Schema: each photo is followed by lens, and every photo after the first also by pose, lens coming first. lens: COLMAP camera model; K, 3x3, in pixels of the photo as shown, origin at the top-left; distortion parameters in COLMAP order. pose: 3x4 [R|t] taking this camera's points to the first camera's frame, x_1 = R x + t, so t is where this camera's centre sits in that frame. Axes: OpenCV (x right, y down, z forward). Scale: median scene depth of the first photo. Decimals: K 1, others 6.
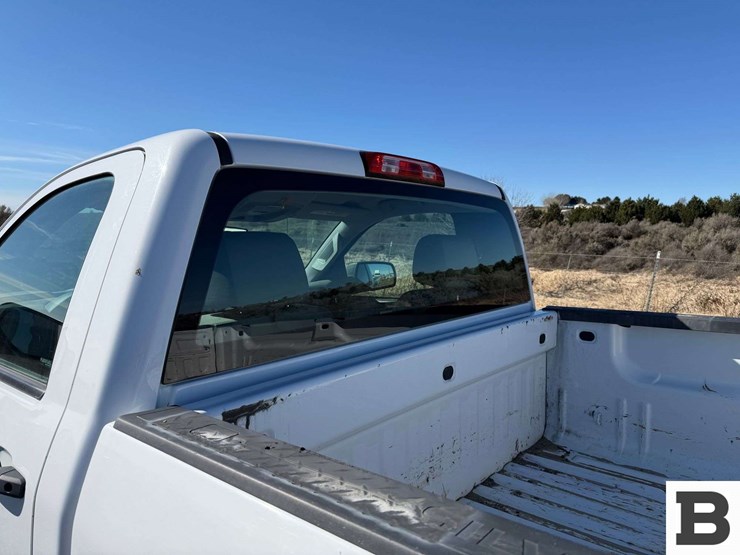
lens RADIAL K [[515.1, 0, 369.8], [0, 515.1, 288.2], [0, 0, 1]] dist [0.072184, -0.092725]
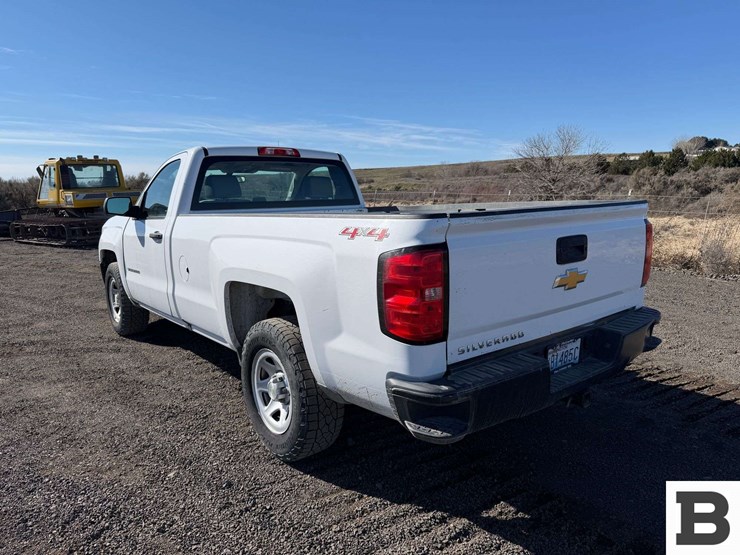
lens RADIAL K [[522.3, 0, 378.1], [0, 522.3, 278.1], [0, 0, 1]] dist [0.008527, -0.001864]
pose [[0.981320, 0.002079, -0.192373, 0.050253], [0.010059, 0.998019, 0.062100, 0.012253], [0.192121, -0.062875, 0.979355, -0.074521]]
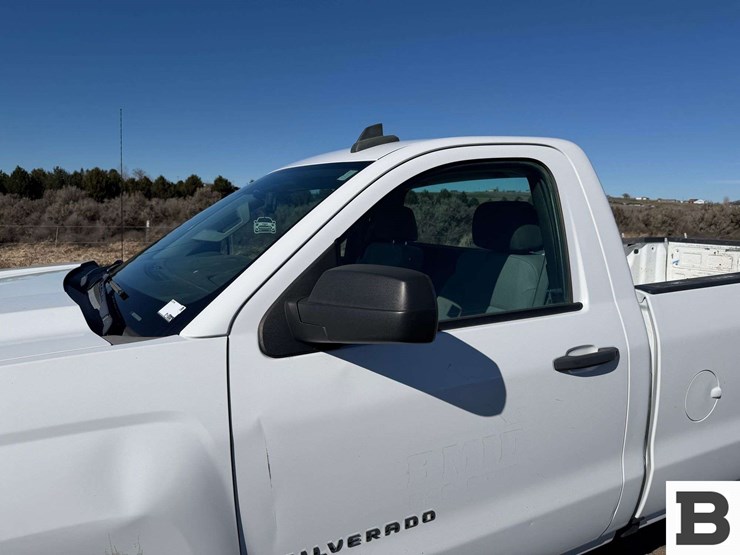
lens RADIAL K [[532.1, 0, 370.0], [0, 532.1, 277.5], [0, 0, 1]] dist [-0.028309, -0.005288]
pose [[0.402600, -0.116814, 0.907892, -0.065473], [0.086907, 0.992222, 0.089126, -0.002360], [-0.911241, 0.043020, 0.409620, 0.027212]]
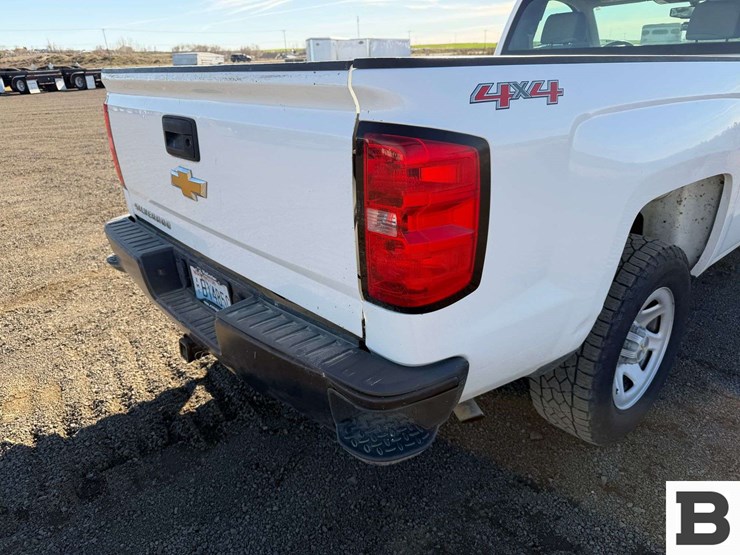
lens RADIAL K [[533.8, 0, 382.5], [0, 533.8, 288.1], [0, 0, 1]] dist [0.001584, -0.006129]
pose [[-0.138024, 0.382845, -0.913443, 0.107681], [-0.072611, 0.915877, 0.394837, 0.005321], [0.987764, 0.120824, -0.098614, 0.023167]]
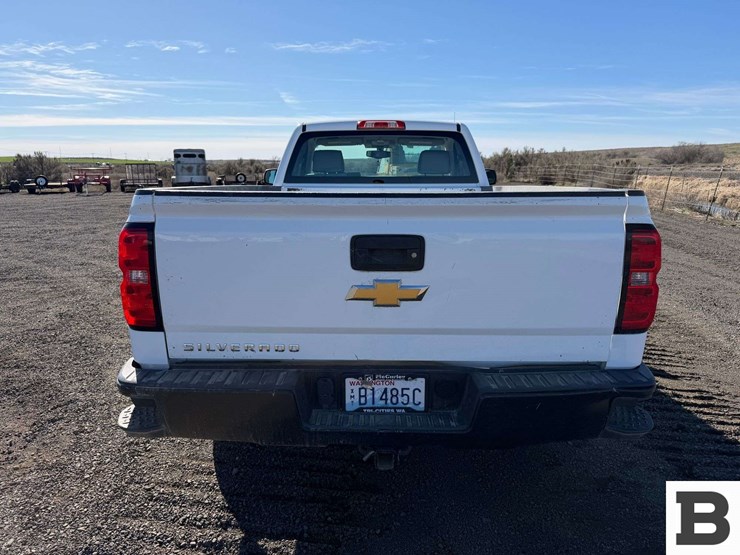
lens RADIAL K [[533.8, 0, 382.5], [0, 533.8, 288.1], [0, 0, 1]] dist [0.001584, -0.006129]
pose [[0.639979, 0.154596, -0.752680, 0.101492], [-0.071740, 0.987294, 0.141786, 0.009140], [0.765036, -0.036743, 0.642938, -0.034376]]
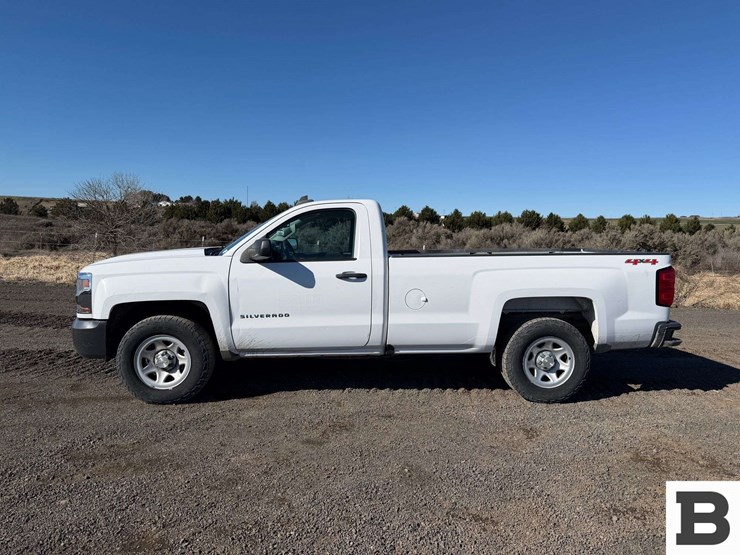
lens RADIAL K [[515.1, 0, 369.8], [0, 515.1, 288.2], [0, 0, 1]] dist [0.072184, -0.092725]
pose [[0.726291, -0.065755, 0.684235, -0.101365], [0.062005, 0.997623, 0.030055, 0.009259], [-0.684585, 0.020597, 0.728642, -0.064298]]
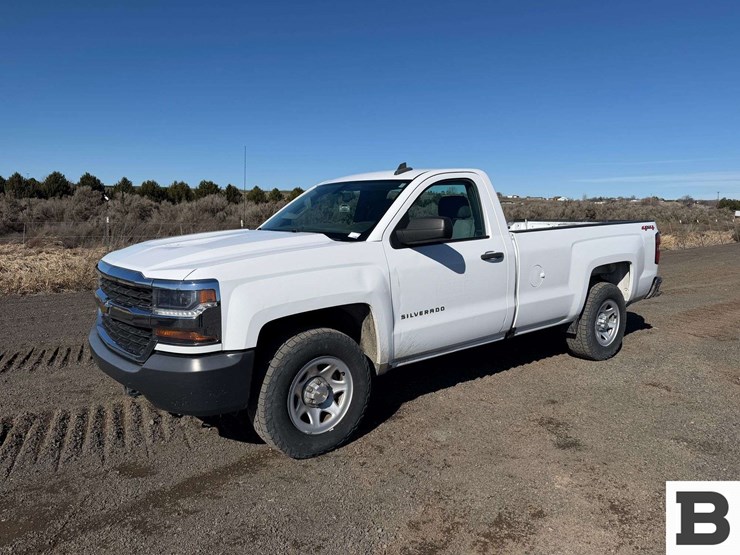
lens RADIAL K [[533.8, 0, 382.5], [0, 533.8, 288.1], [0, 0, 1]] dist [0.001584, -0.006129]
pose [[0.177904, -0.147804, 0.972884, -0.136111], [0.101318, 0.986153, 0.131292, -0.000892], [-0.978818, 0.075213, 0.190416, 0.030871]]
